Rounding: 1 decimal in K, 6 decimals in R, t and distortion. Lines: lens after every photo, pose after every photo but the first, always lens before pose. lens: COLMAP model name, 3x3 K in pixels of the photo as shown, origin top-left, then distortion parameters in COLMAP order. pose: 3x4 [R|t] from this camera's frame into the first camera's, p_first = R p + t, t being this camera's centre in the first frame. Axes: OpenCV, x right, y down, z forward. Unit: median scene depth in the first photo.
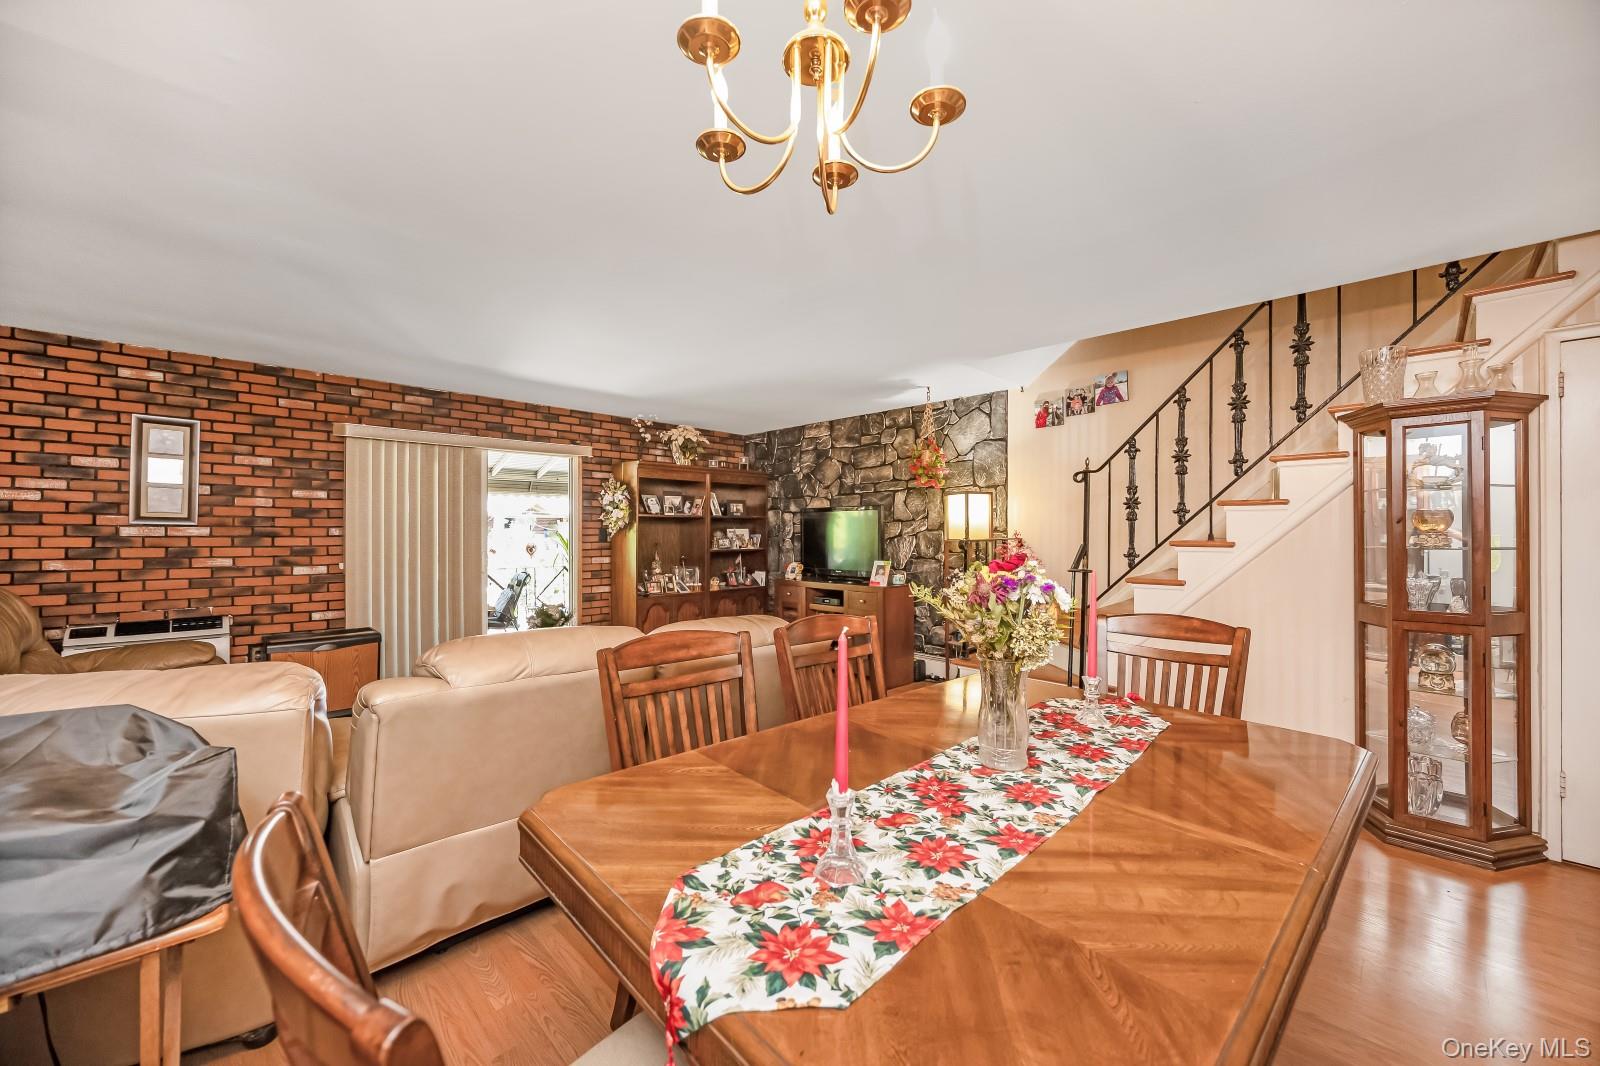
lens RADIAL K [[613.1, 0, 797.7], [0, 613.1, 534.7], [0, 0, 1]] dist [0.002785, 0.000138]
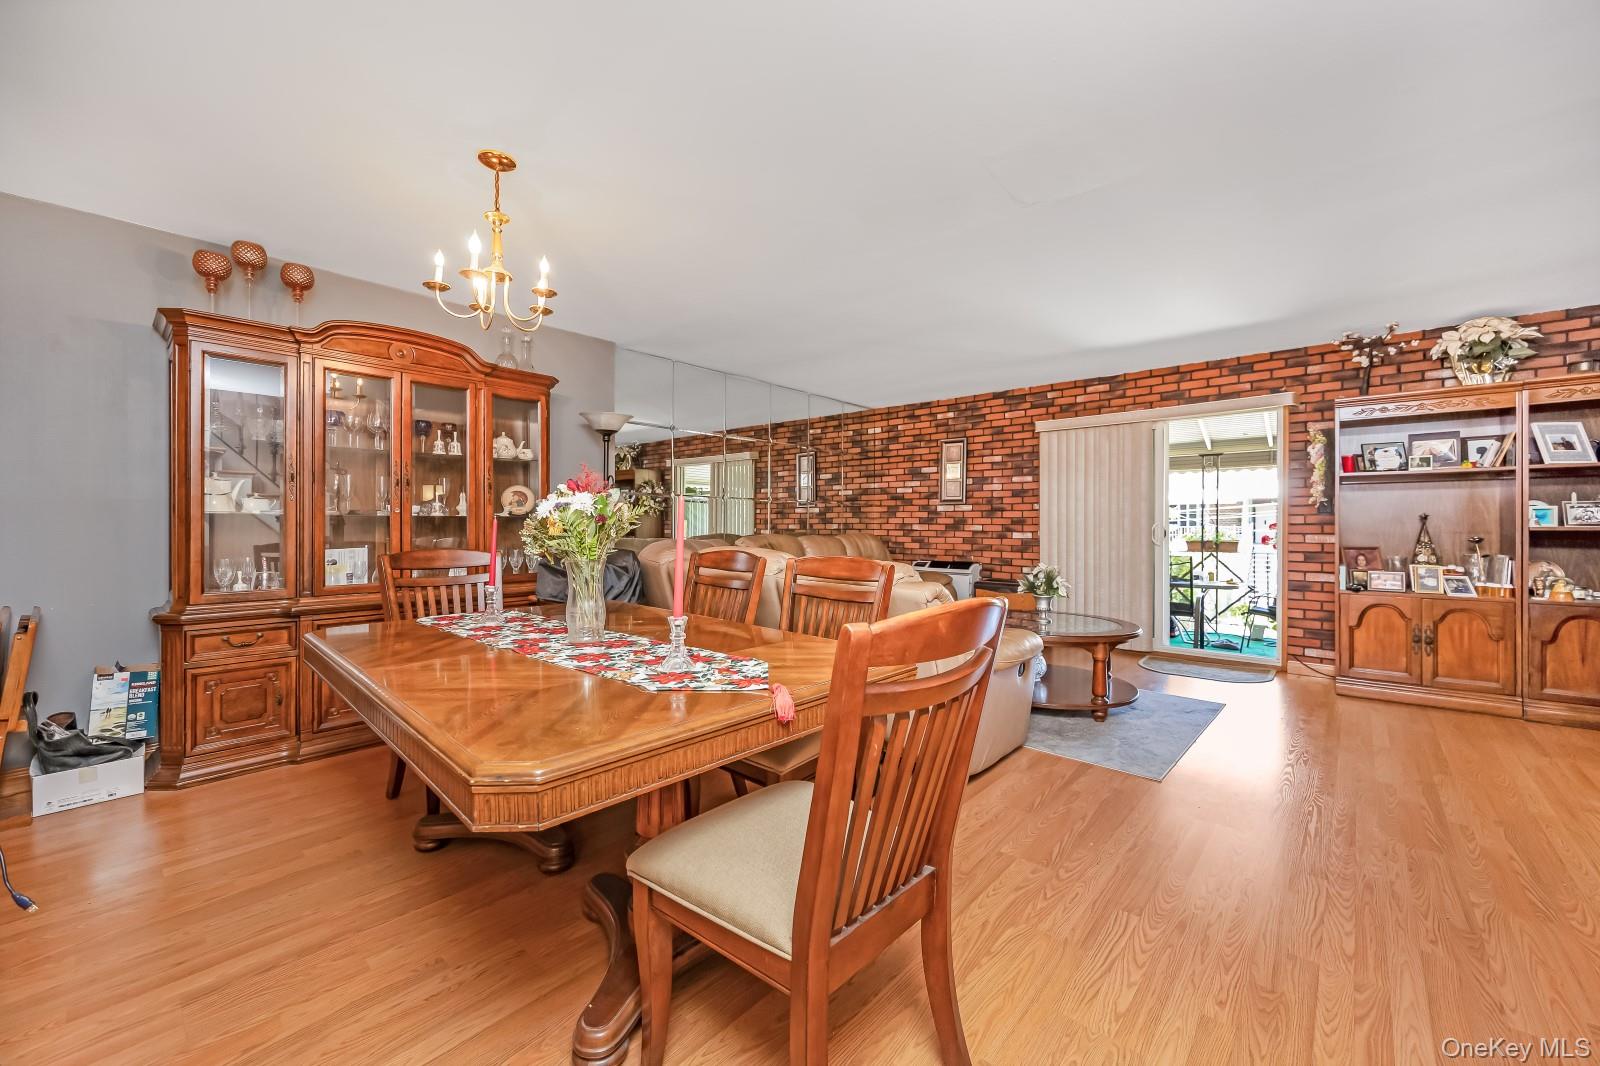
lens RADIAL K [[613.1, 0, 801.9], [0, 613.1, 522.4], [0, 0, 1]] dist [0.002785, 0.000138]
pose [[0.082369, -0.001376, -0.996601, 0.510859], [-0.001669, 0.999997, -0.001519, 0.032054], [0.996601, 0.001788, 0.082366, 0.408922]]
